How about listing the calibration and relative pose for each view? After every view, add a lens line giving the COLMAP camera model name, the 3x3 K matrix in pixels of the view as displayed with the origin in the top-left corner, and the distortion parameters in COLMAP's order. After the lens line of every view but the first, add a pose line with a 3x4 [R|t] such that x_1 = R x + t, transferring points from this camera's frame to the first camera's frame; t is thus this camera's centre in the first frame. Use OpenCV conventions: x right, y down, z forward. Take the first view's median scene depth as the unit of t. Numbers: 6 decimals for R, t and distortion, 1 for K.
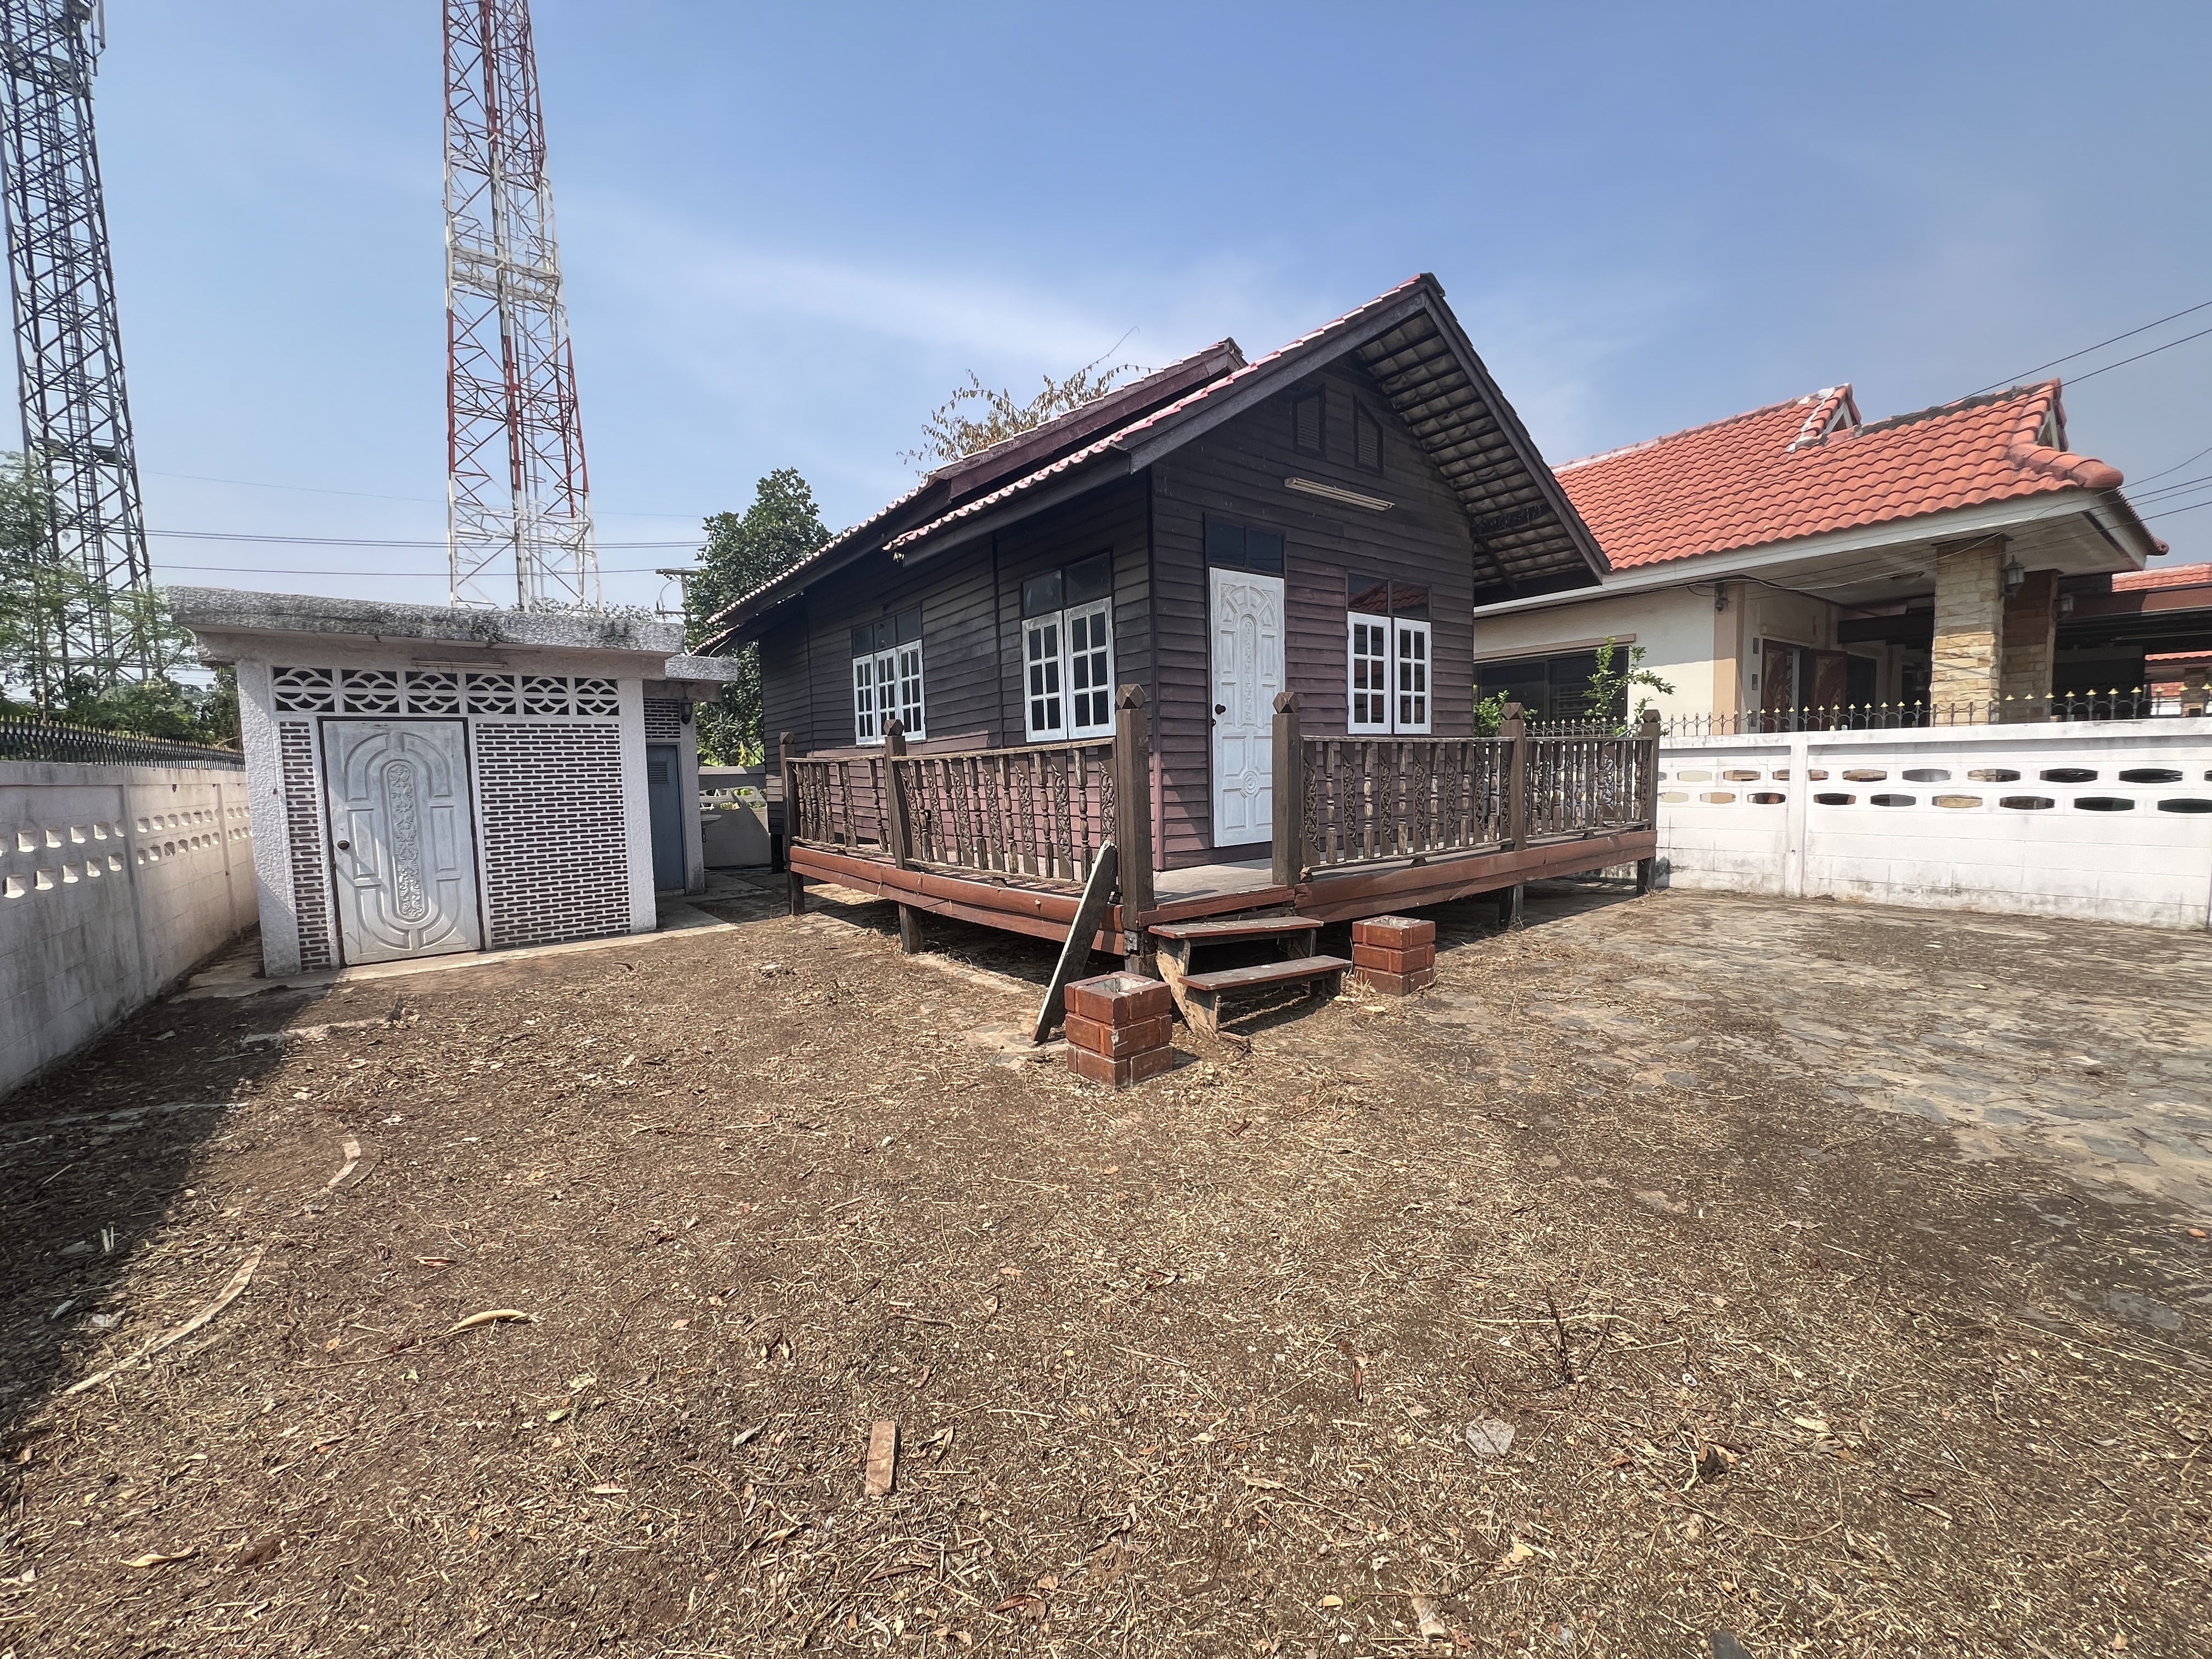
lens RADIAL K [[882.7, 0, 1105.9], [0, 882.7, 830.7], [0, 0, 1]] dist [-0.000871, 0.000367]
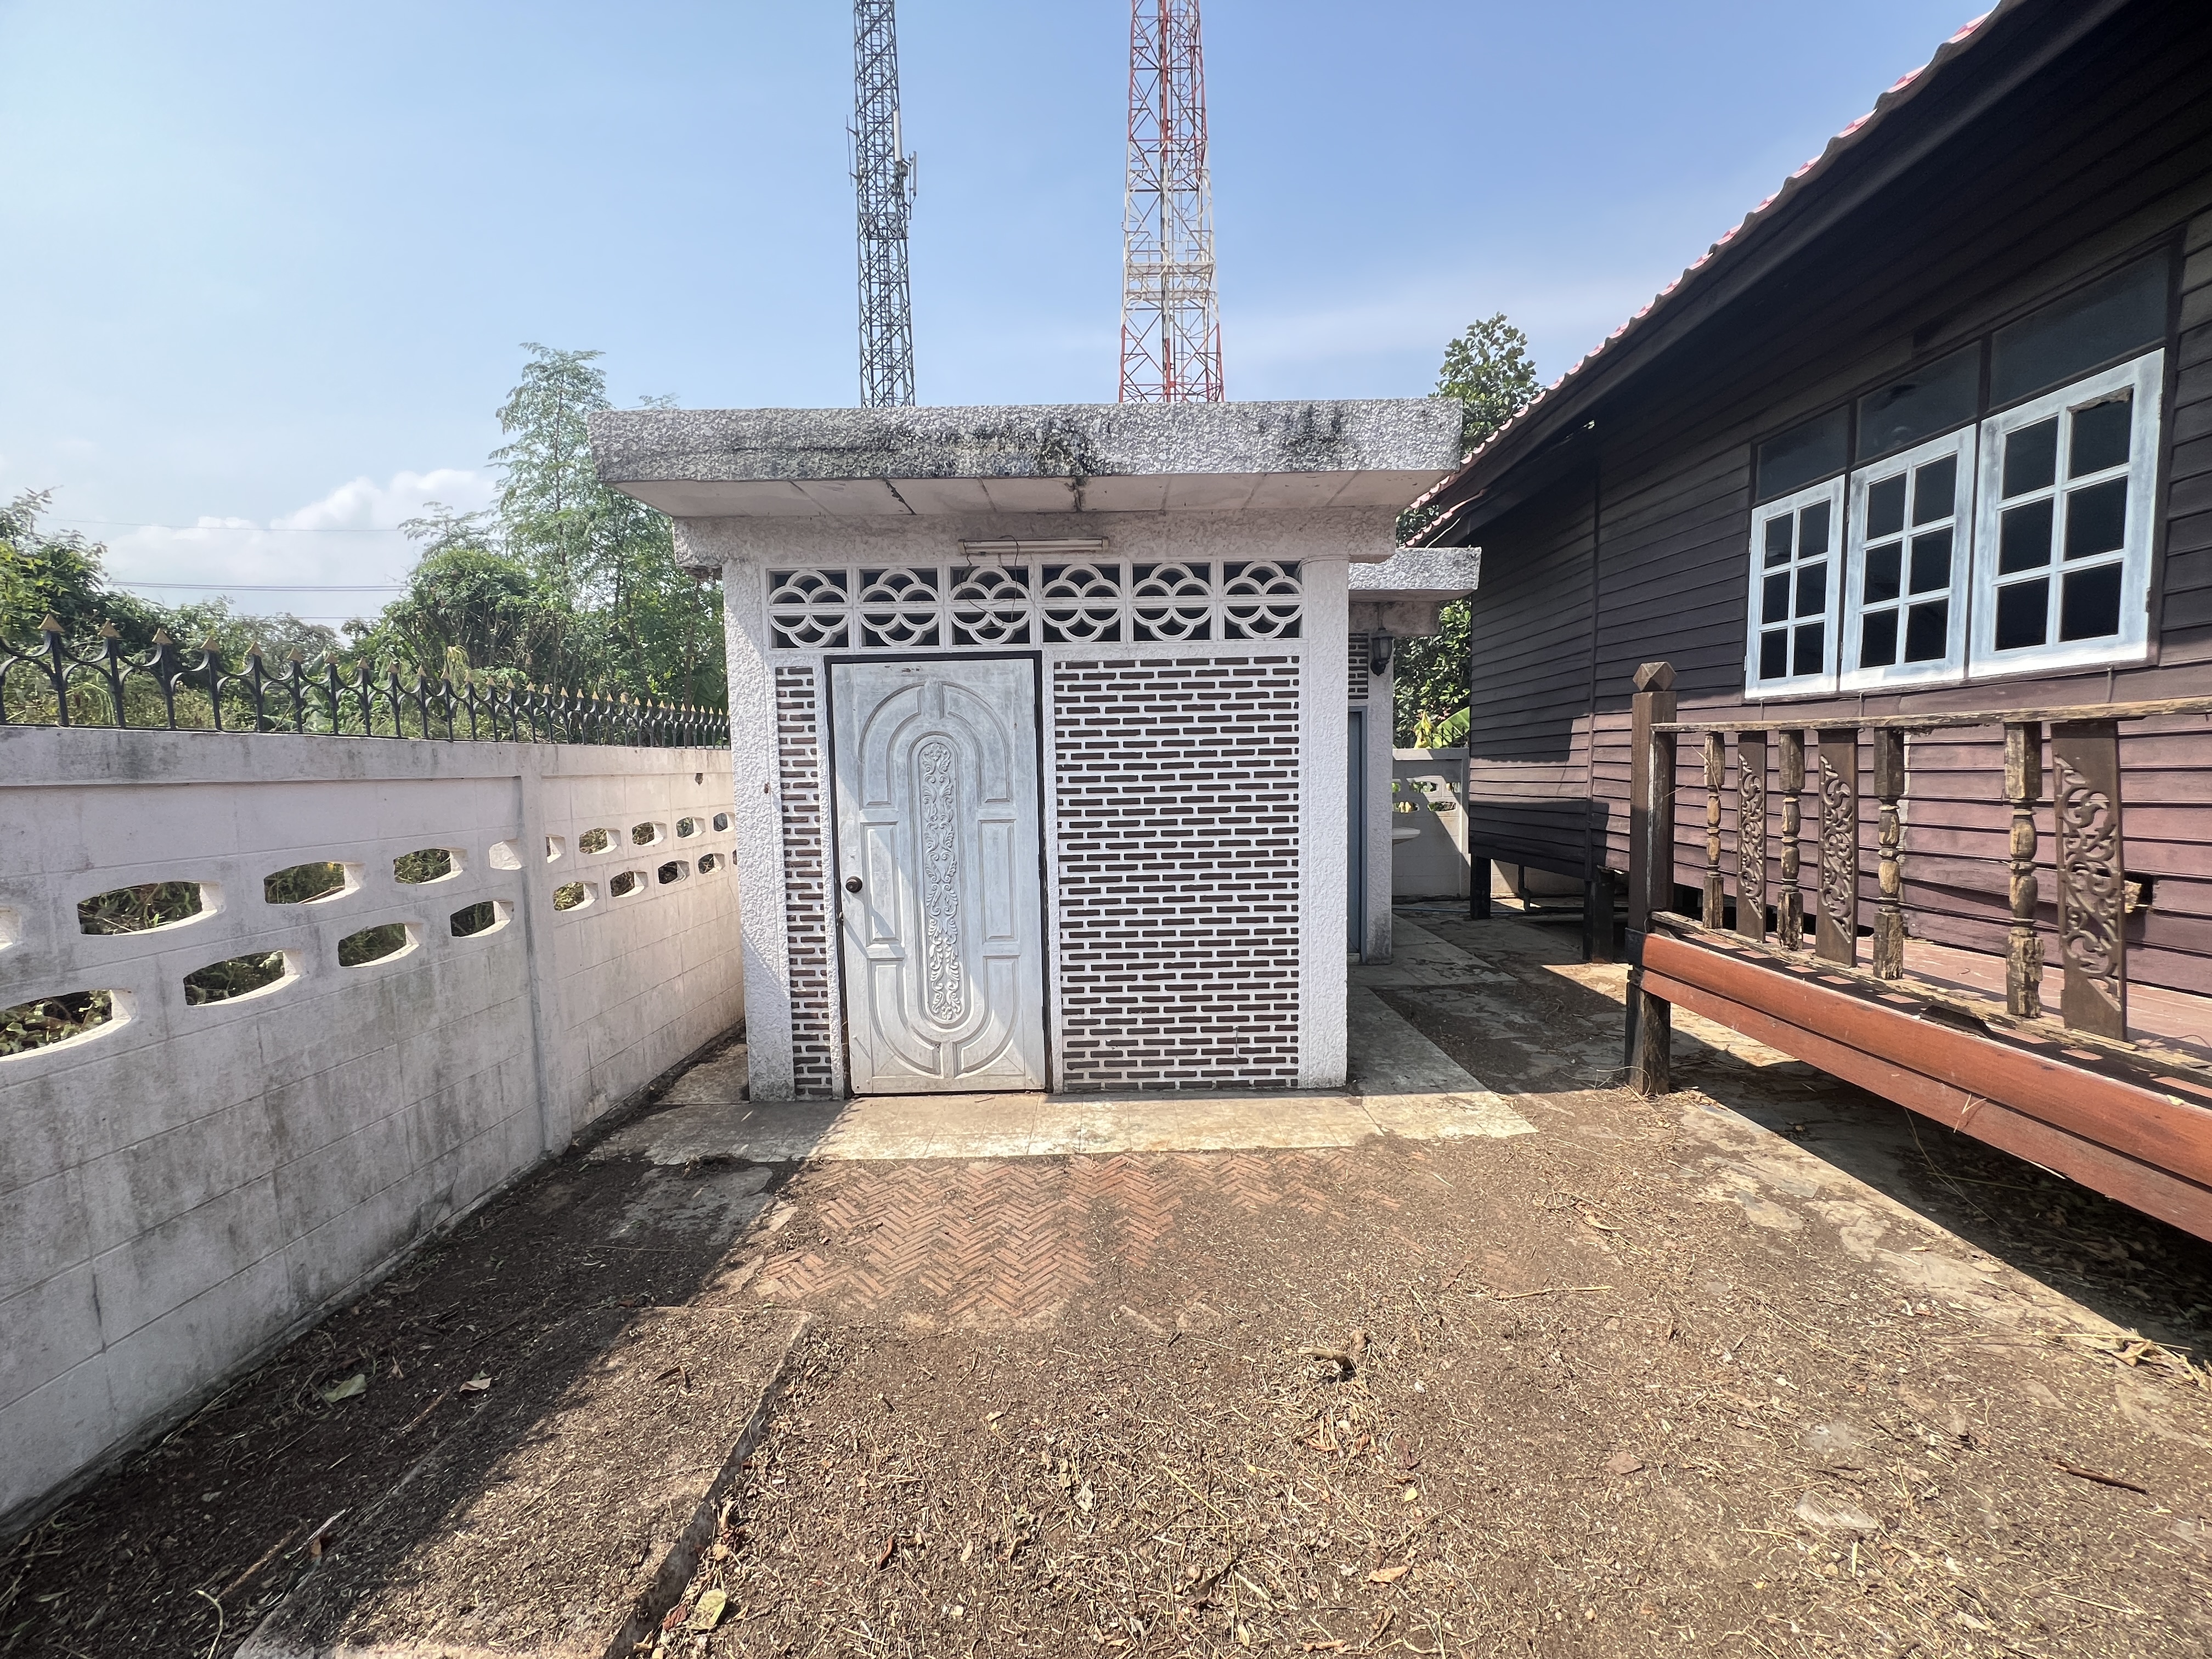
lens RADIAL K [[882.7, 0, 1102.2], [0, 882.7, 828.0], [0, 0, 1]] dist [-0.000871, 0.000367]
pose [[0.794252, 0.051980, -0.605360, -0.355381], [-0.043539, 0.998642, 0.028625, -0.038322], [0.606026, 0.003621, 0.795437, 0.576502]]
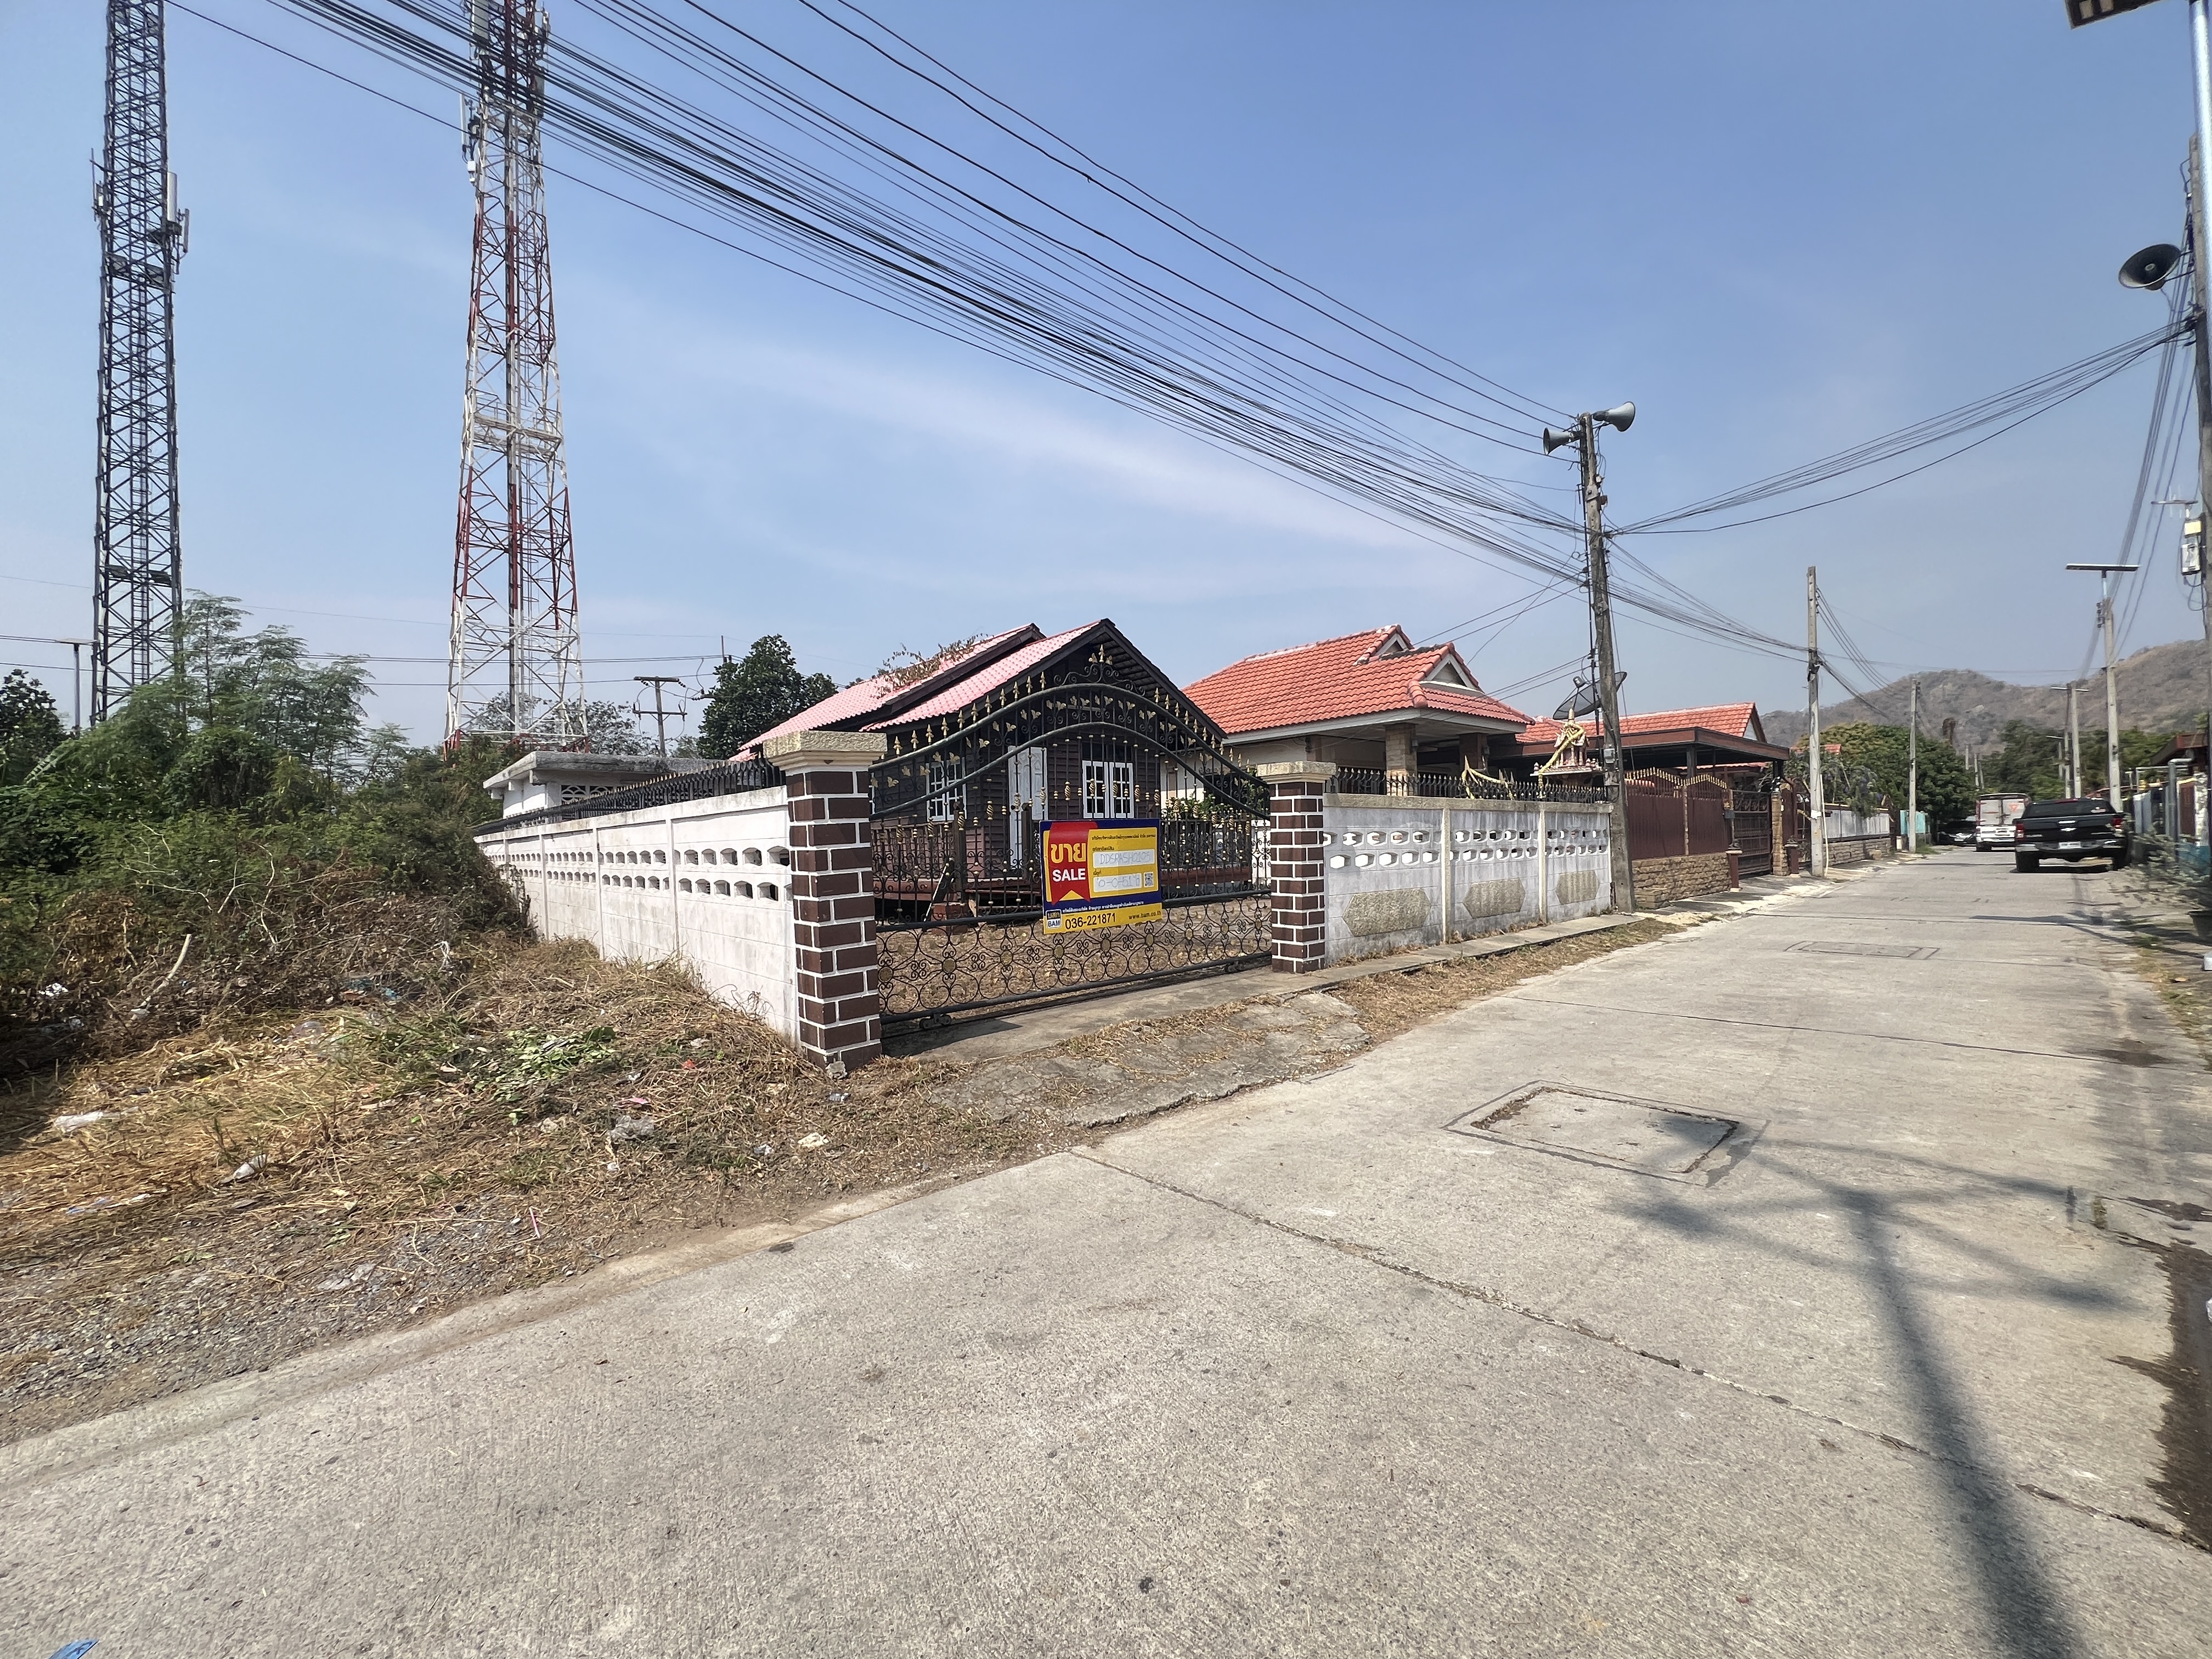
lens RADIAL K [[882.7, 0, 1106.7], [0, 882.7, 829.4], [0, 0, 1]] dist [-0.000871, 0.000367]
pose [[0.996836, 0.001244, 0.079477, 0.151162], [0.005965, 0.995887, -0.090406, 0.098789], [-0.079263, 0.090594, 0.992729, -0.999123]]
